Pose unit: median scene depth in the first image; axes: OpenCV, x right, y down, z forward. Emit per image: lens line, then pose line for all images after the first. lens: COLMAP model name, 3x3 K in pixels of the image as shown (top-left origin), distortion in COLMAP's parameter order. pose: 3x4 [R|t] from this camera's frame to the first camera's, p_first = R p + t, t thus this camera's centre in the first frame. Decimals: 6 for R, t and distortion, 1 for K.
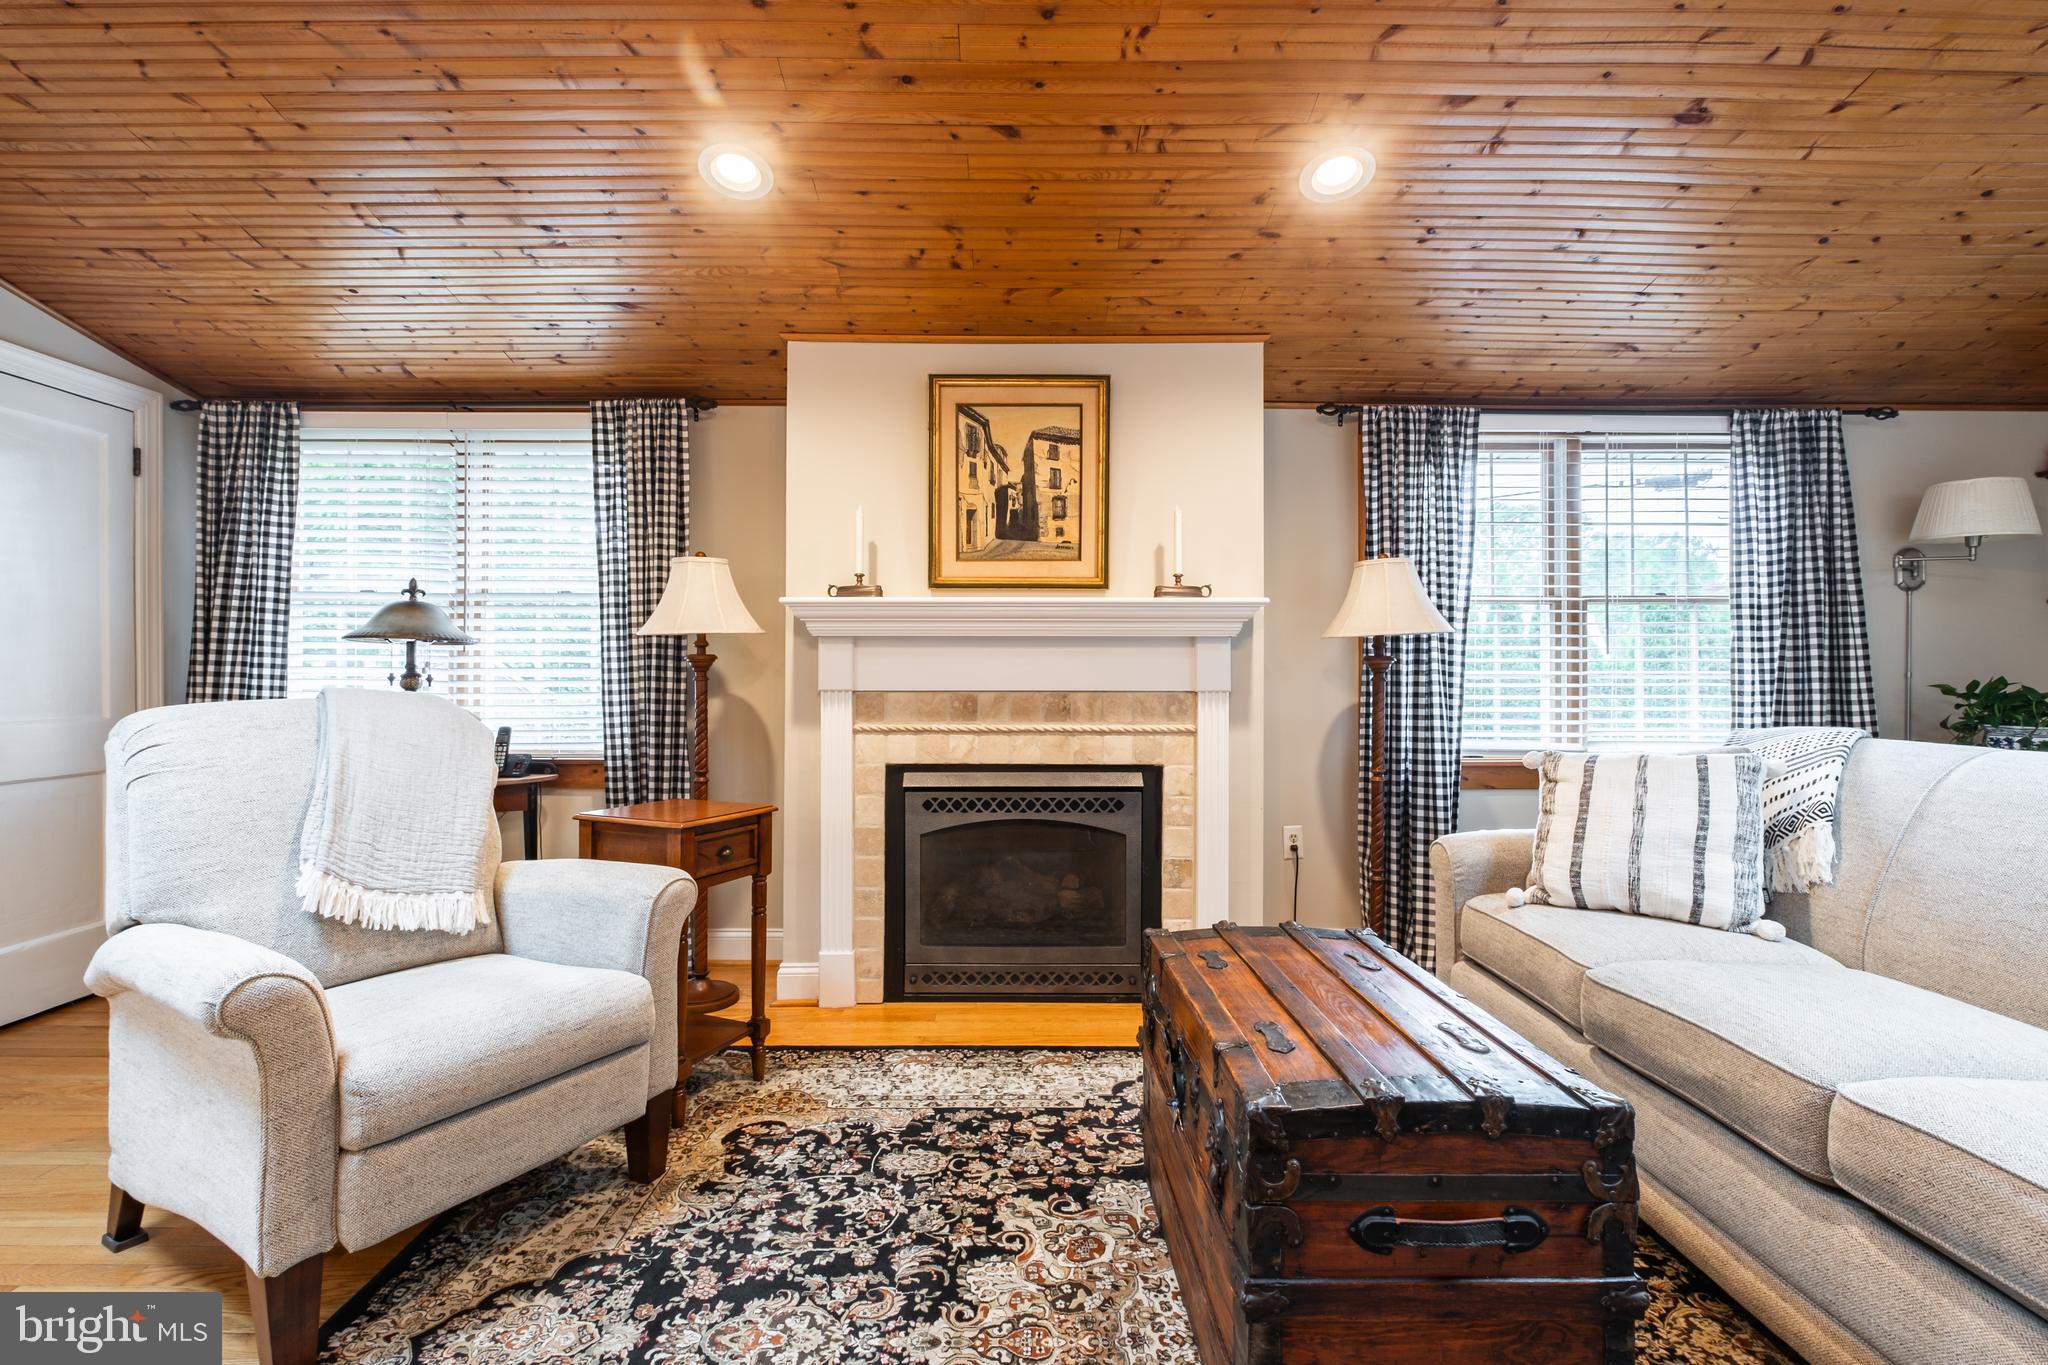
lens RADIAL K [[902.0, 0, 1038.5], [0, 902.0, 679.6], [0, 0, 1]] dist [-0.002139, -0.000062]
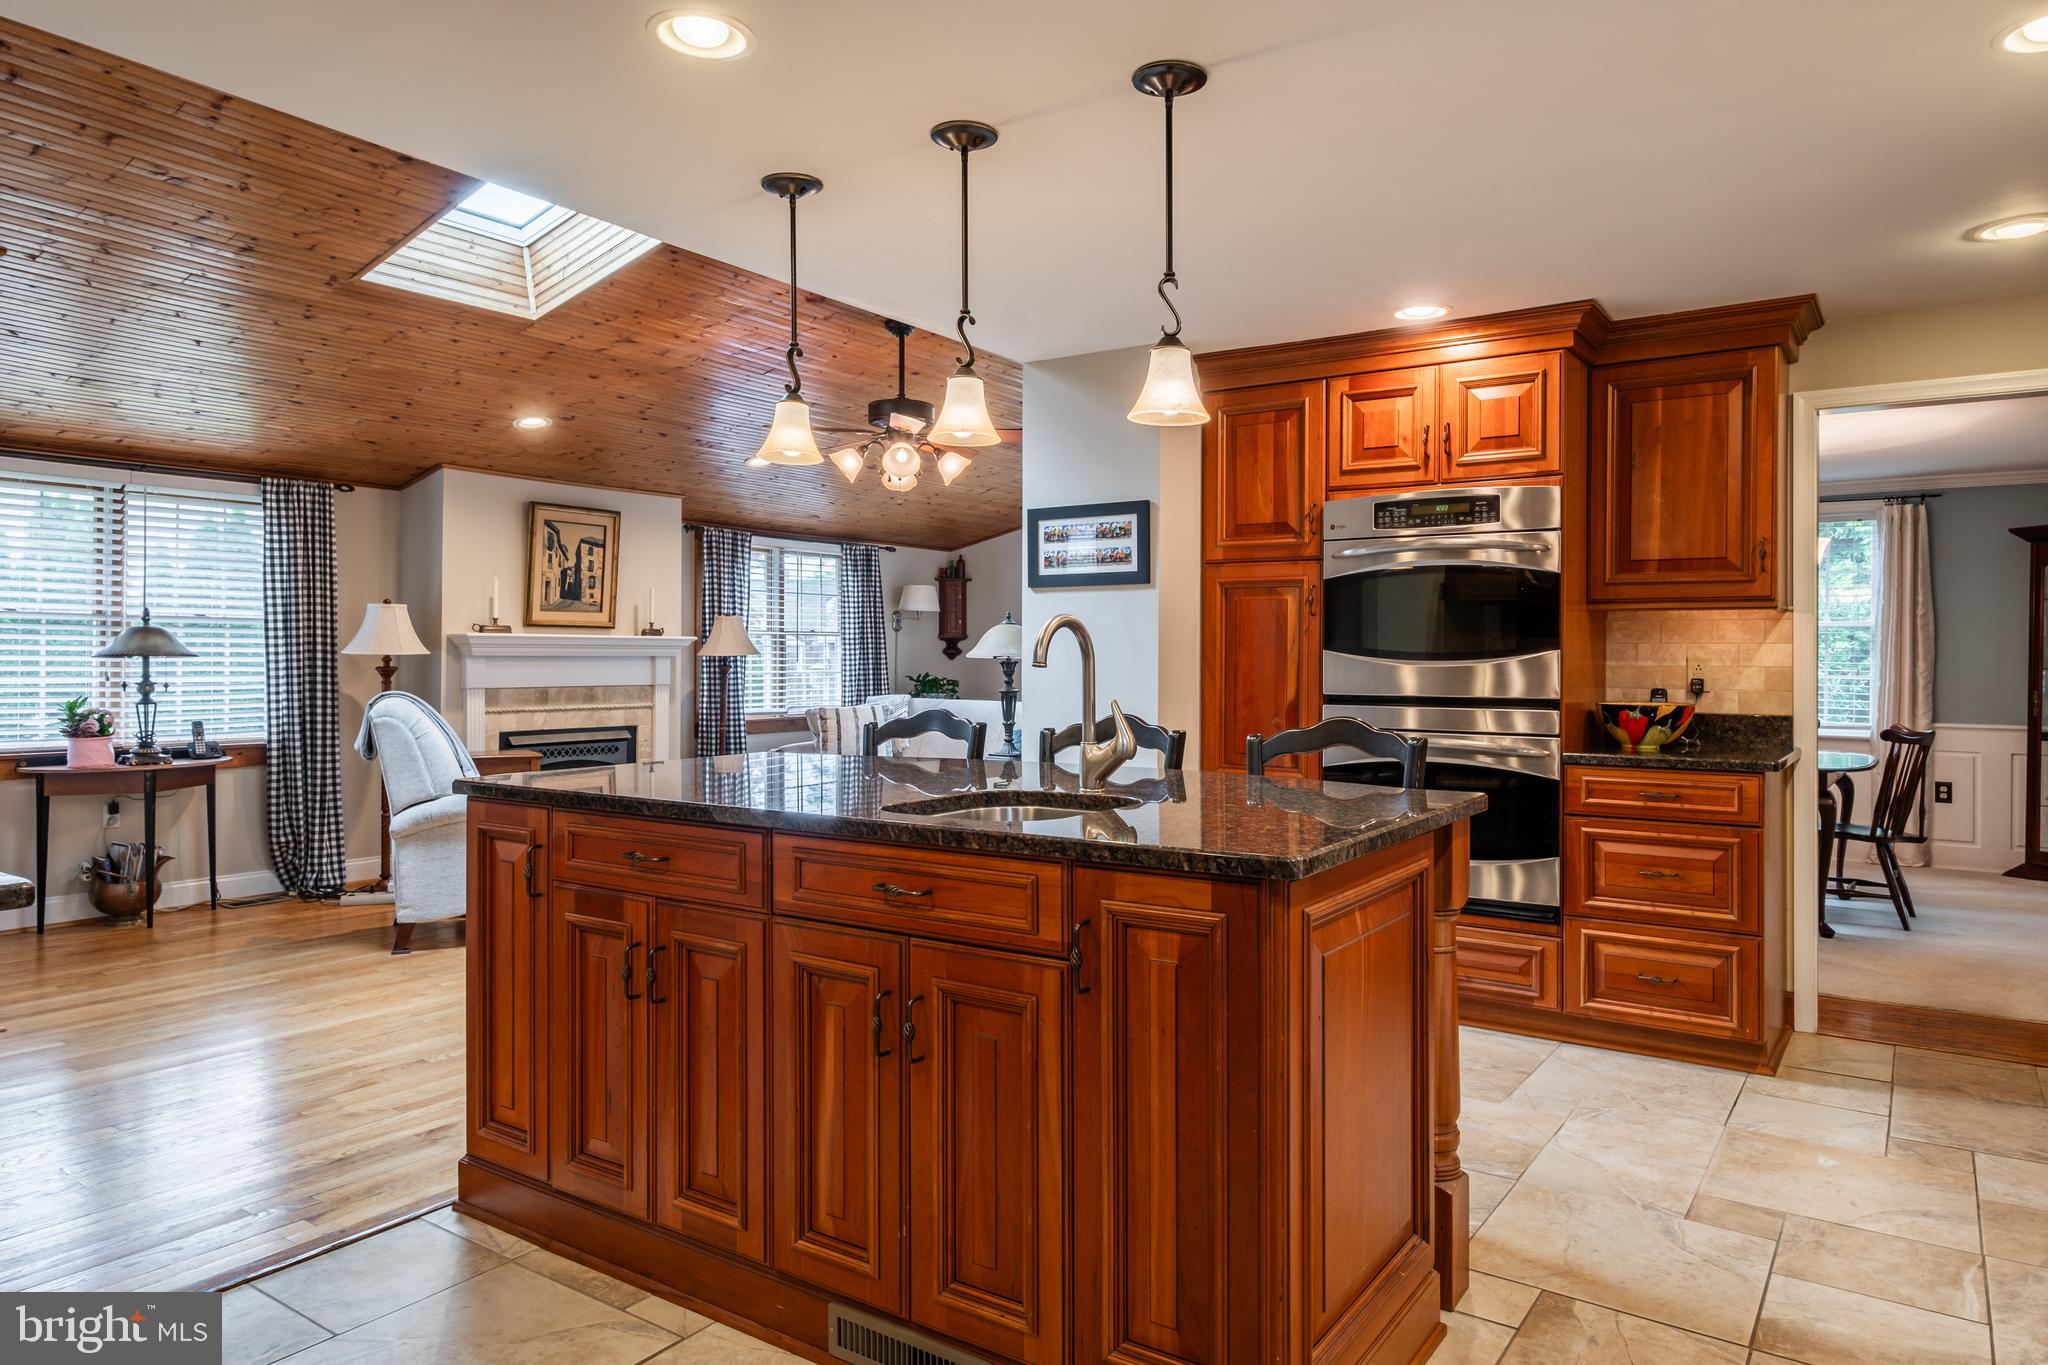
lens RADIAL K [[1301.2, 0, 1022.1], [0, 1301.2, 673.4], [0, 0, 1]] dist [-0.000928, 0.000206]
pose [[0.574667, -0.010675, 0.818317, -1.575875], [-0.010151, 0.999745, 0.020170, -0.072453], [-0.818324, -0.019898, 0.574413, -1.152461]]
